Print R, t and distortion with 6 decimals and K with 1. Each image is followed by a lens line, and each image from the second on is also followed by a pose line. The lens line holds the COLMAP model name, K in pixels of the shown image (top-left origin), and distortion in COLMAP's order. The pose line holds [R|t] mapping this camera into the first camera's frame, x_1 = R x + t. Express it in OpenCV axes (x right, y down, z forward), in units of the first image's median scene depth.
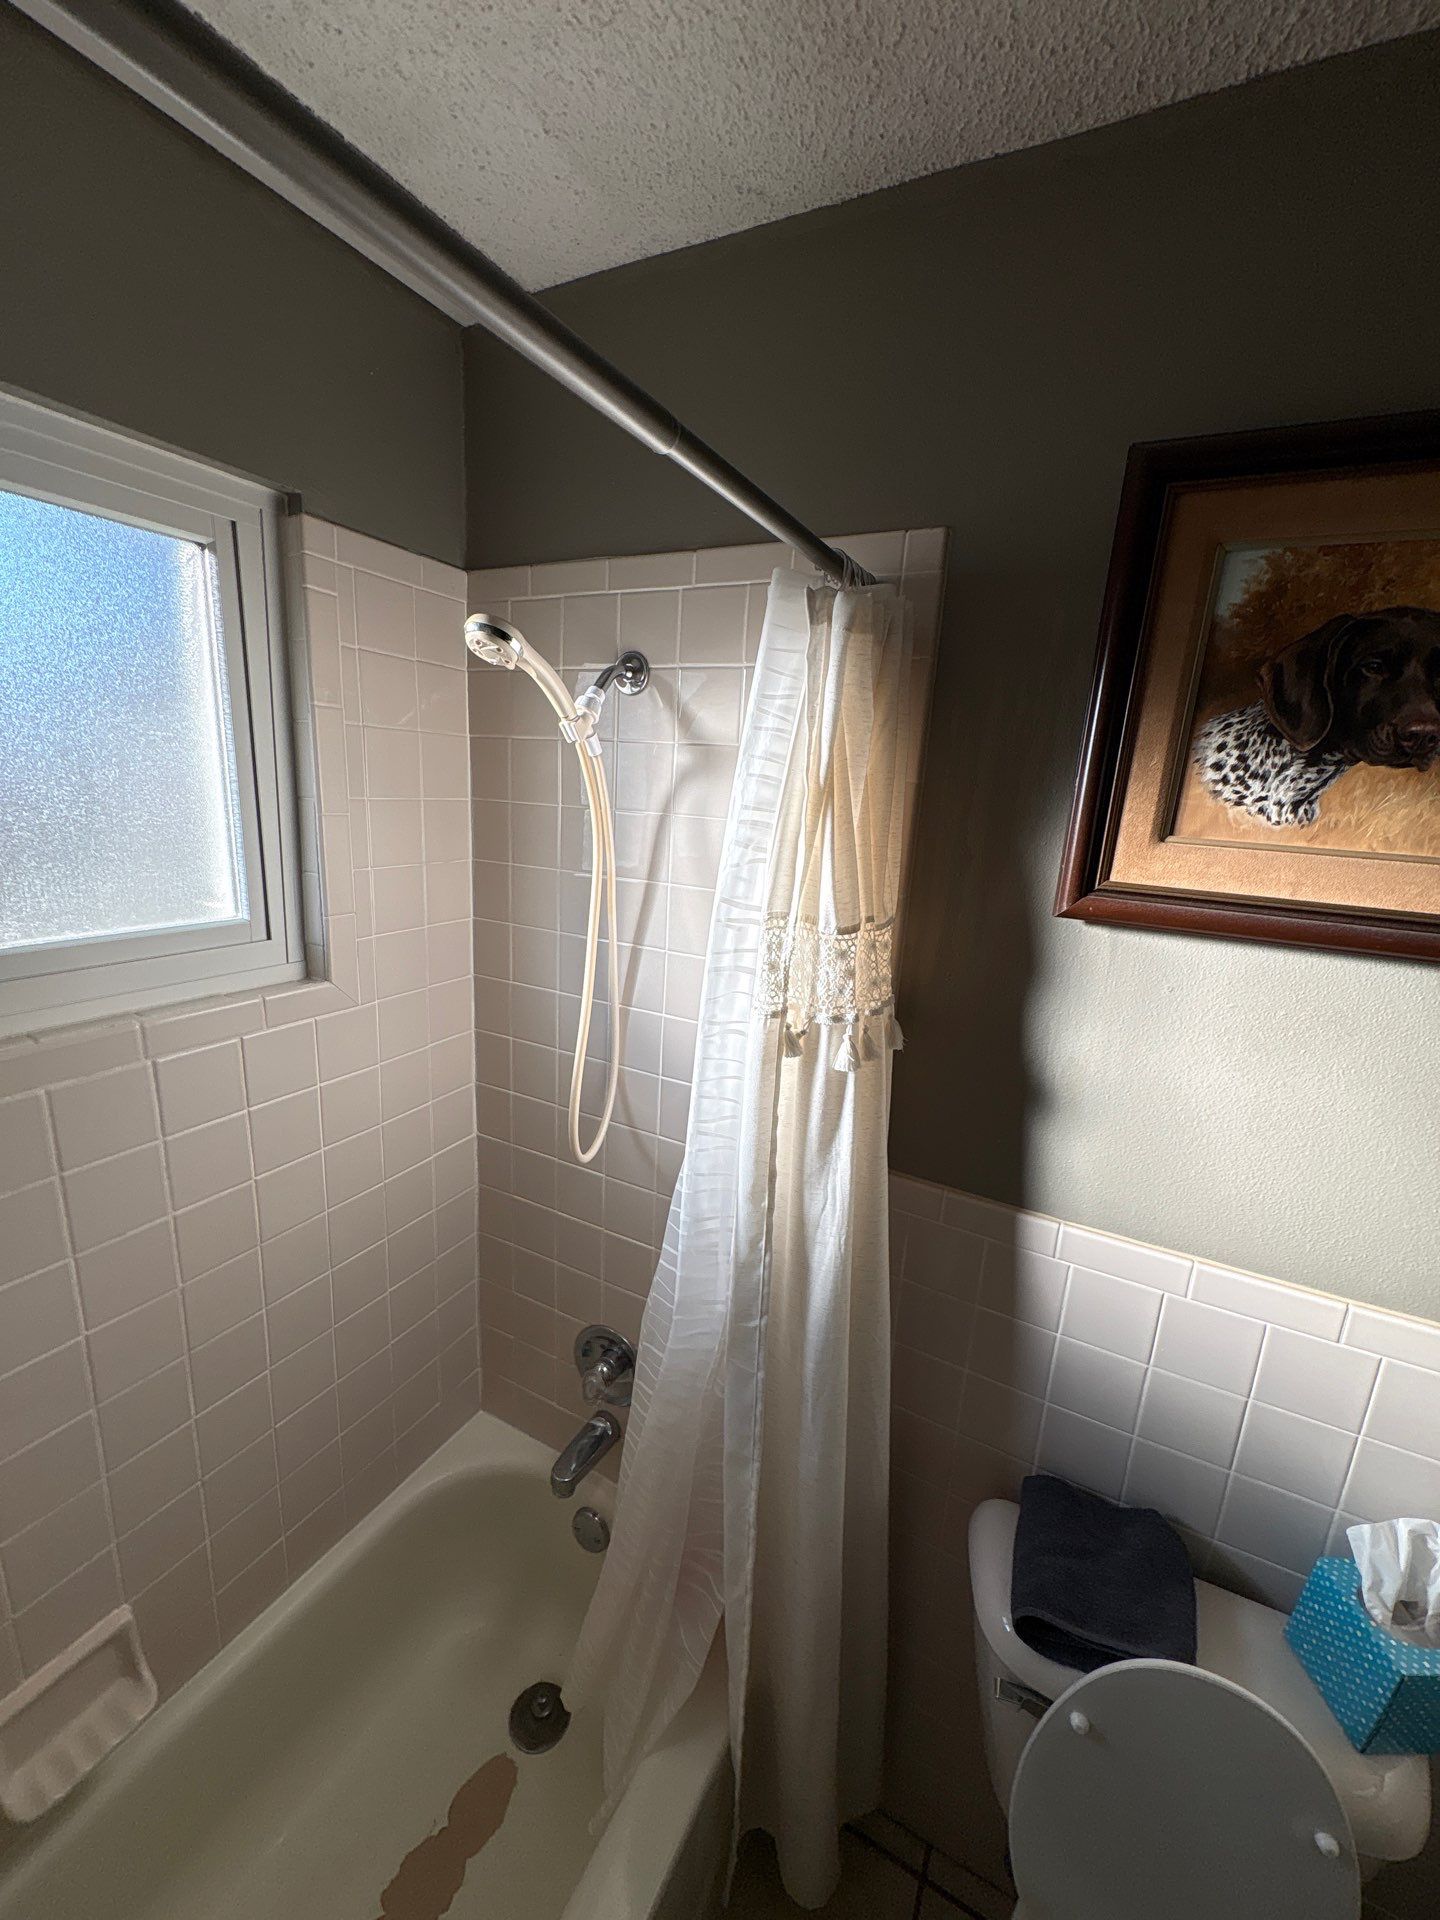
lens RADIAL K [[766.8, 0, 751.4], [0, 766.8, 976.1], [0, 0, 1]] dist [-0.002837, 0.000265]
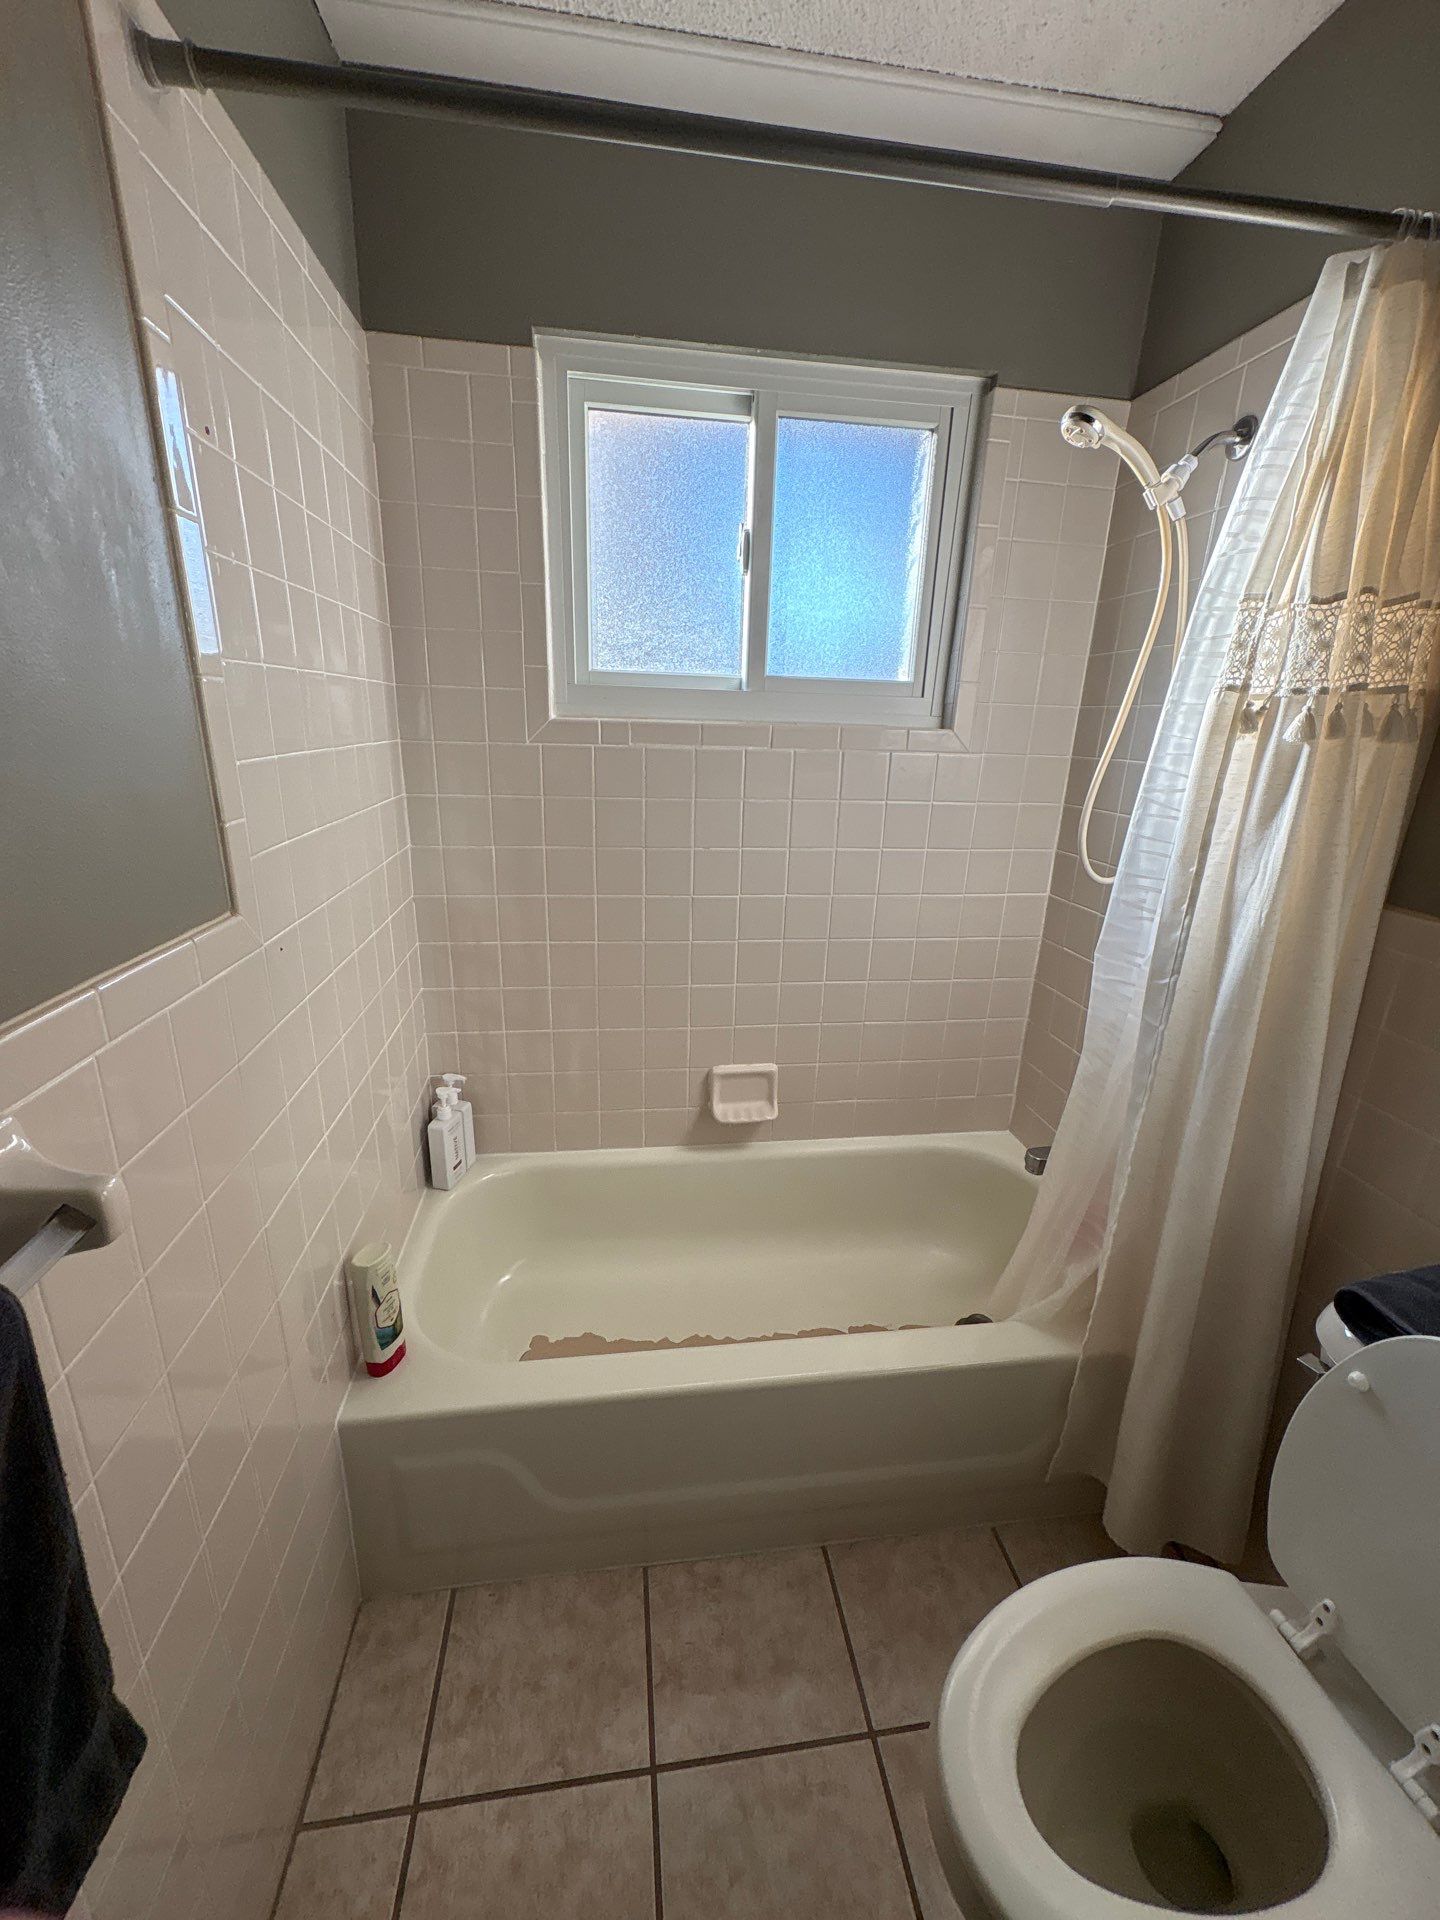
lens RADIAL K [[766.8, 0, 717.5], [0, 766.8, 959.5], [0, 0, 1]] dist [-0.002837, 0.000265]
pose [[0.573446, 0.208210, -0.792344, 0.558384], [-0.183836, 0.975204, 0.123213, 0.428666], [0.798351, 0.075006, 0.597503, -0.246954]]
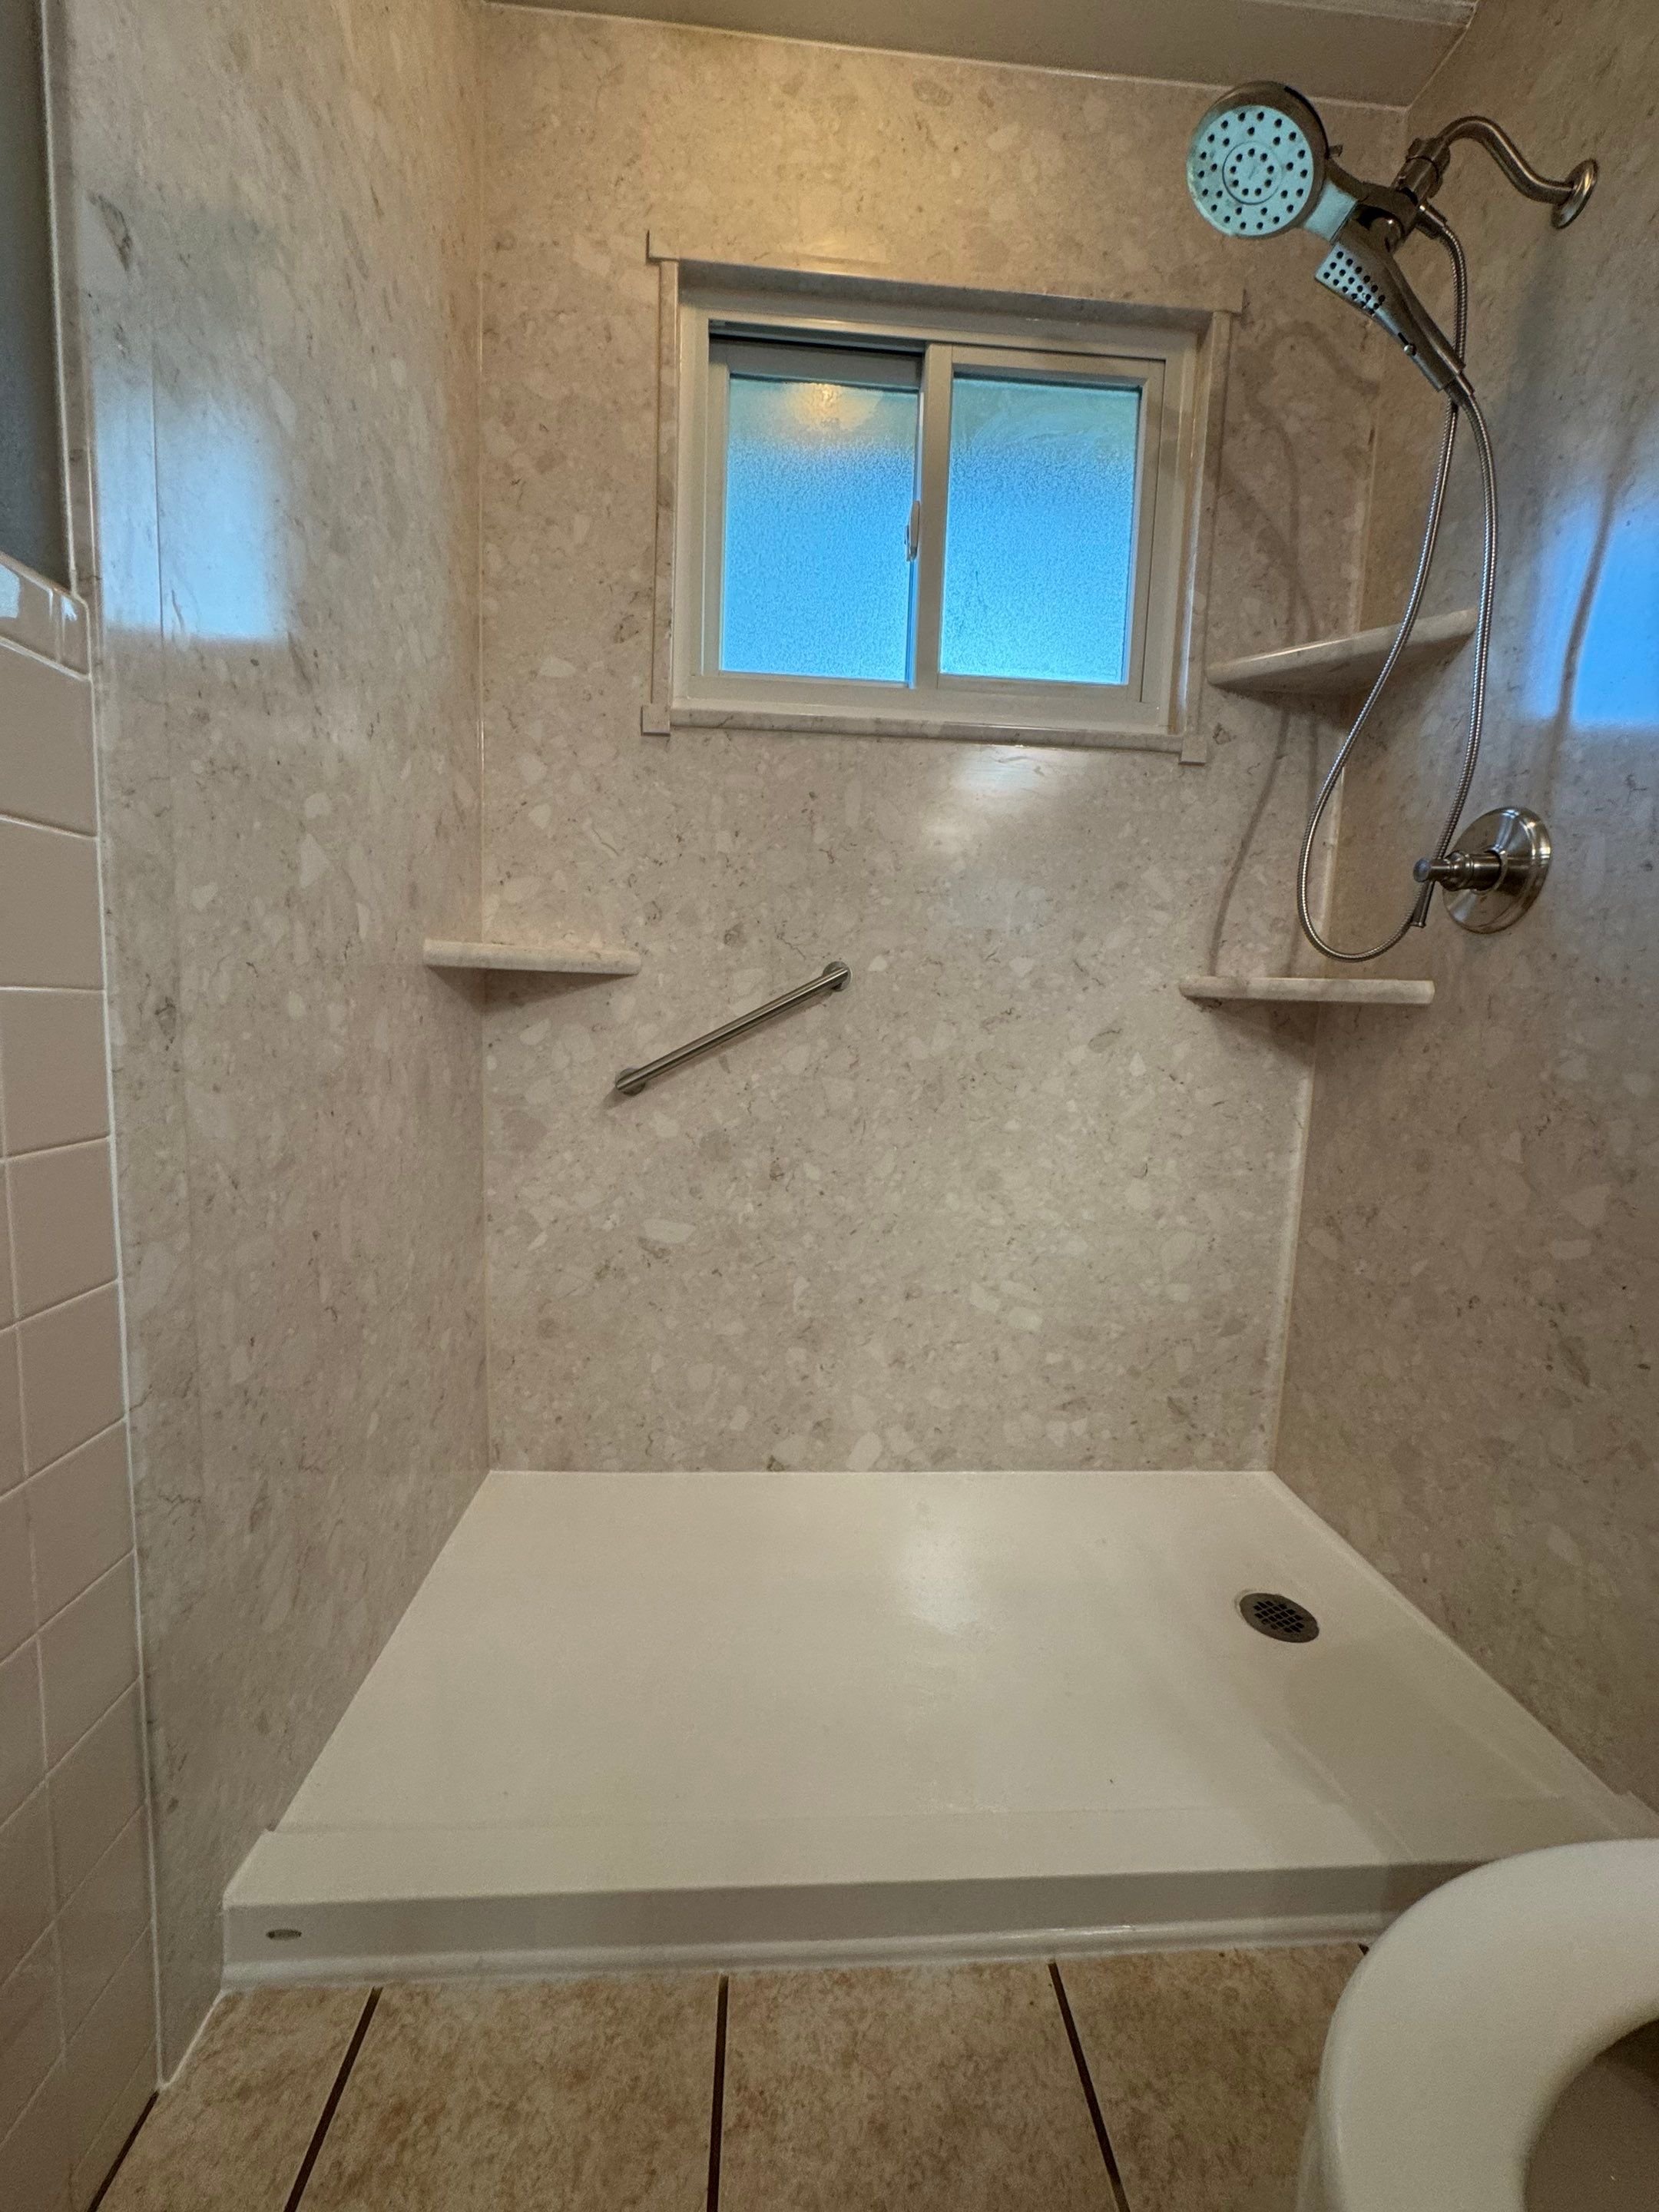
lens RADIAL K [[883.5, 0, 828.4], [0, 883.5, 1105.5], [0, 0, 1]] dist [-0.002837, 0.000265]
pose [[0.514131, 0.056403, -0.855855, 0.419007], [-0.199334, 0.978372, -0.055267, 0.886991], [0.834227, 0.199016, 0.514255, -0.001762]]
